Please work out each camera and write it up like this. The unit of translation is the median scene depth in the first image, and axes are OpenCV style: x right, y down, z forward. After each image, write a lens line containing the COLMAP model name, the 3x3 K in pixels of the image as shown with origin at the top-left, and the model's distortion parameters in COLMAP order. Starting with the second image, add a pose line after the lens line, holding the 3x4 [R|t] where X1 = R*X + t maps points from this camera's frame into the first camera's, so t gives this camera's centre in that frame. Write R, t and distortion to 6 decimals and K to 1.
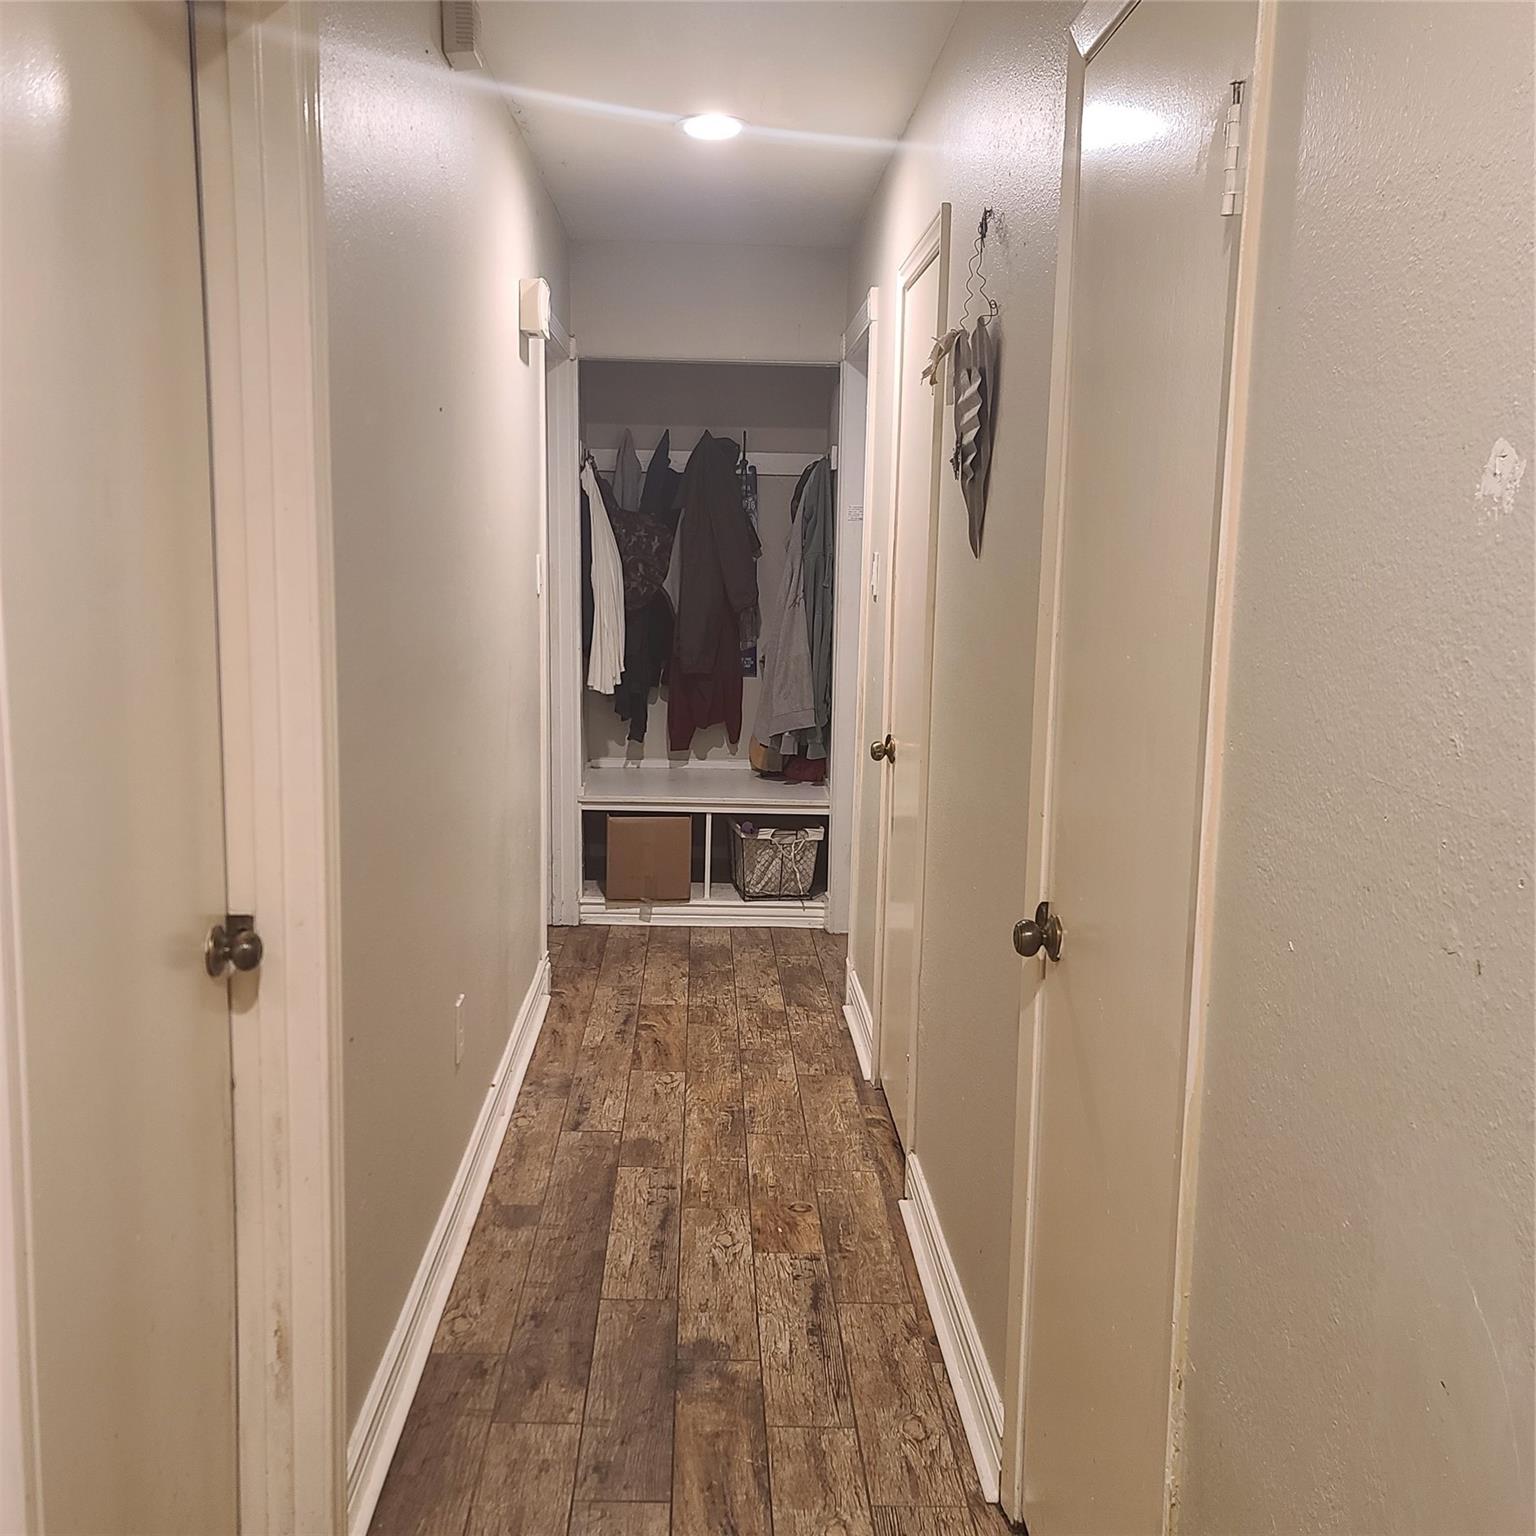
lens RADIAL K [[1513.2, 0, 771.1], [0, 1513.2, 768.6], [0, 0, 1]] dist [0.041035, 0.000000]
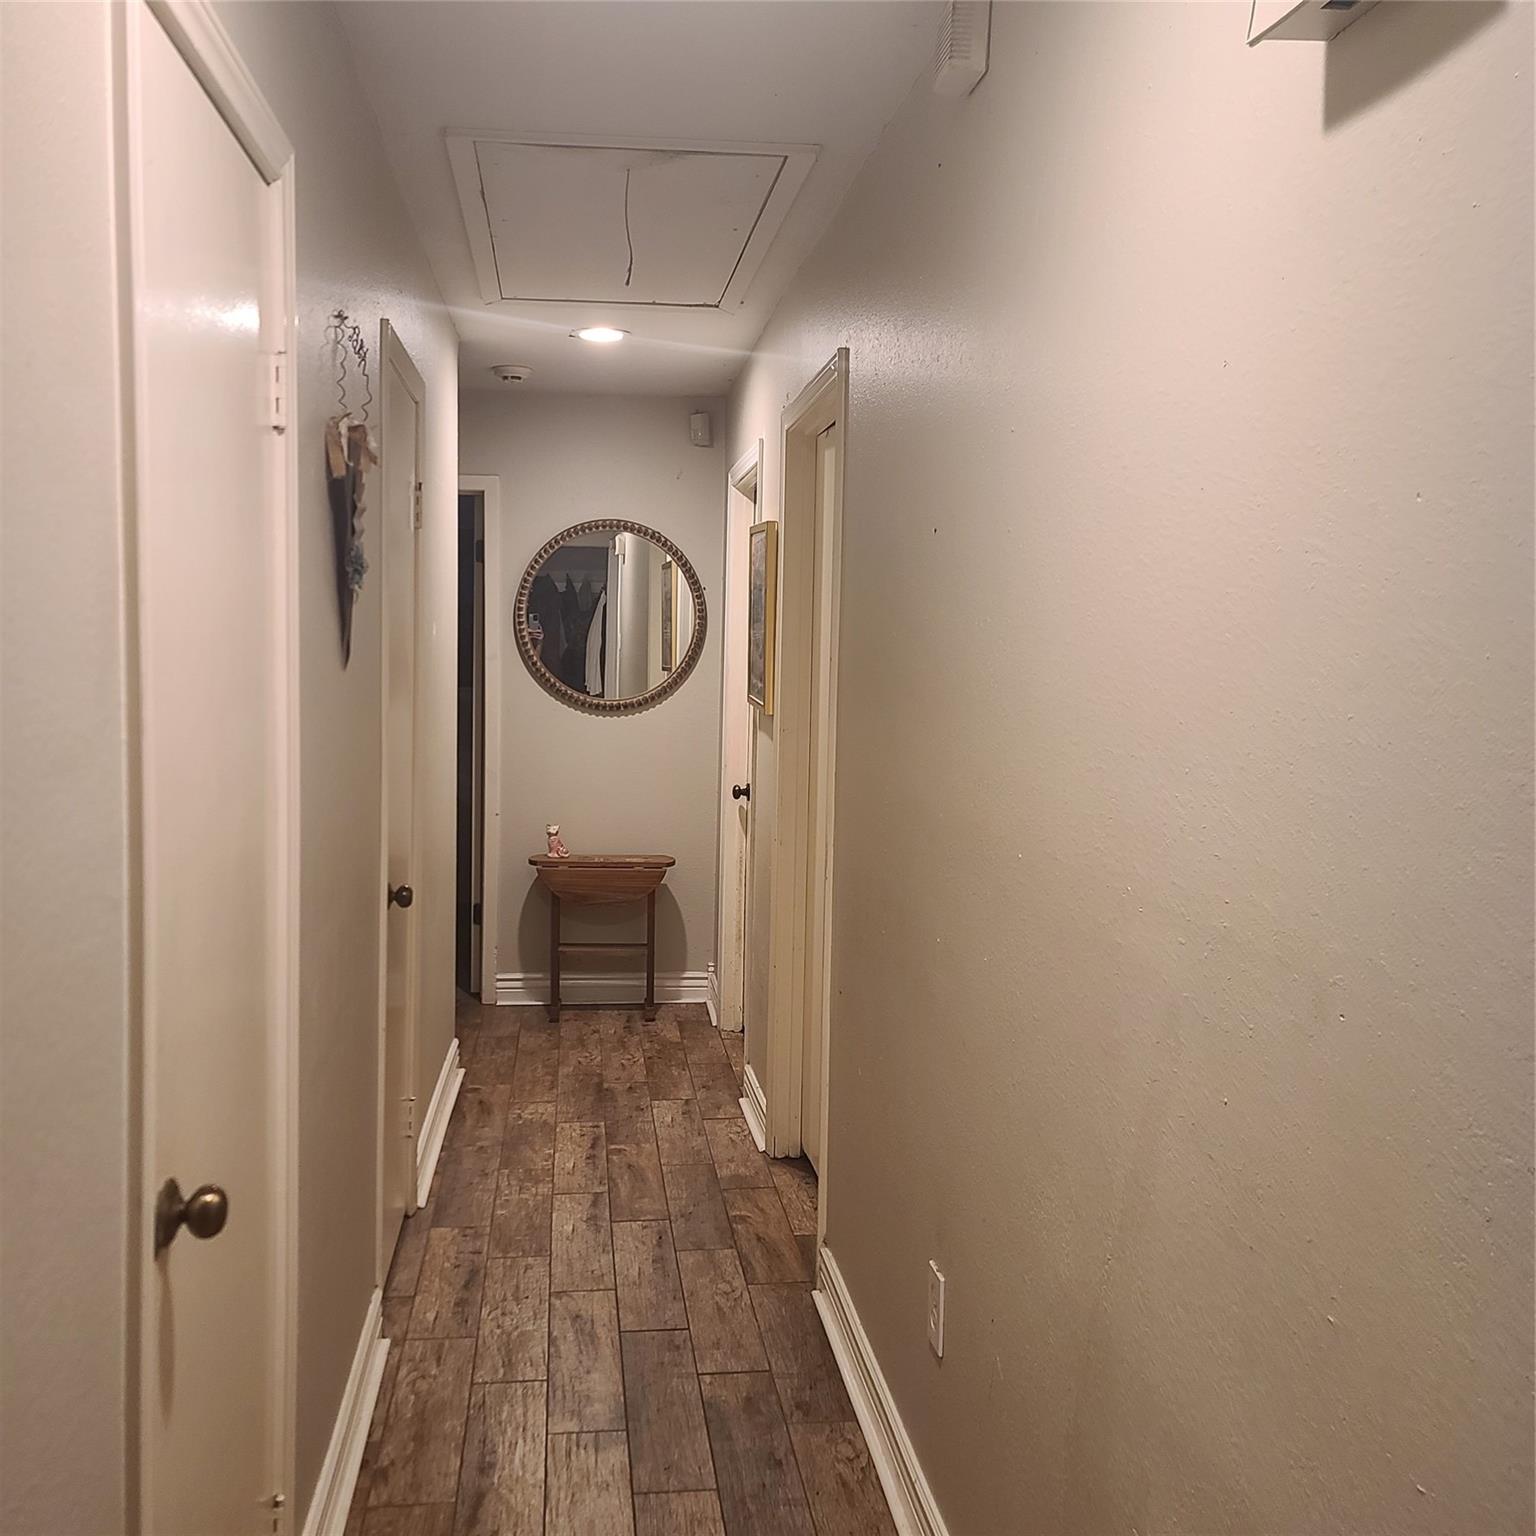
lens RADIAL K [[1513.2, 0, 769.4], [0, 1513.2, 769.2], [0, 0, 1]] dist [0.041035, 0.000000]
pose [[-0.995786, -0.018328, -0.089857, -0.057834], [-0.038956, 0.971567, 0.233538, -0.312669], [0.083021, 0.236055, -0.968187, 1.941254]]
